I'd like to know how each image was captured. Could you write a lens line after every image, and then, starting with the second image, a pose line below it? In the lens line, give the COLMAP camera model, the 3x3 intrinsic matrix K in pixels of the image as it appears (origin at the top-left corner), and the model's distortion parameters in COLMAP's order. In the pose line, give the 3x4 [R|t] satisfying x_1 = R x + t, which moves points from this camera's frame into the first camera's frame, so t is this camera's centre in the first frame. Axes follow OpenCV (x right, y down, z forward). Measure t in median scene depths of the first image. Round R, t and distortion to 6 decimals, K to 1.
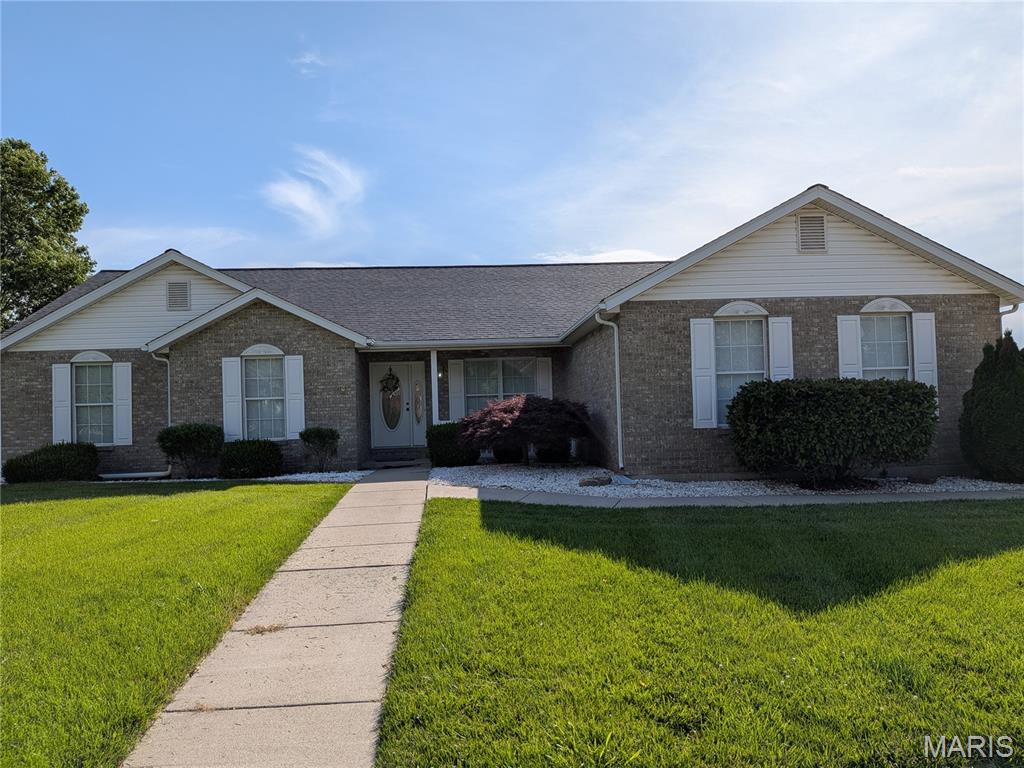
lens RADIAL K [[710.1, 0, 514.3], [0, 710.1, 402.6], [0, 0, 1]] dist [0.041144, 0.000179]
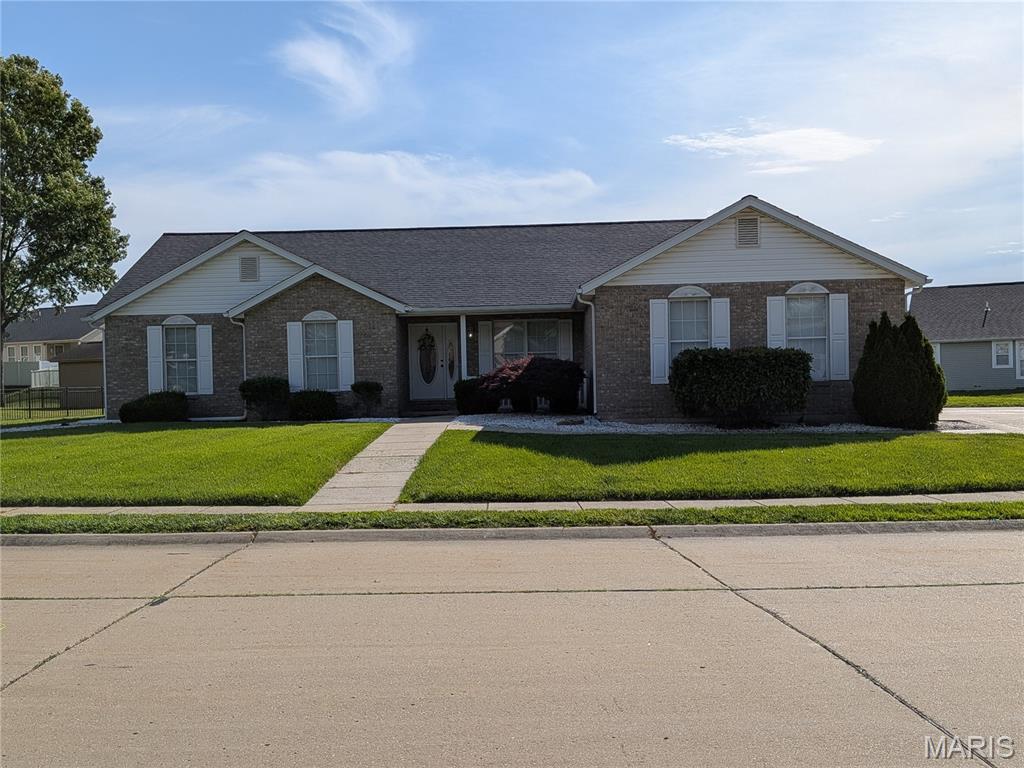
lens RADIAL K [[810.0, 0, 512.0], [0, 810.0, 384.0], [0, 0, 1]] dist [0.053803, -0.000368]
pose [[0.996841, 0.008373, -0.078983, 0.079576], [-0.005547, 0.999339, 0.035930, -0.010723], [0.079231, -0.035378, 0.996228, -0.346240]]
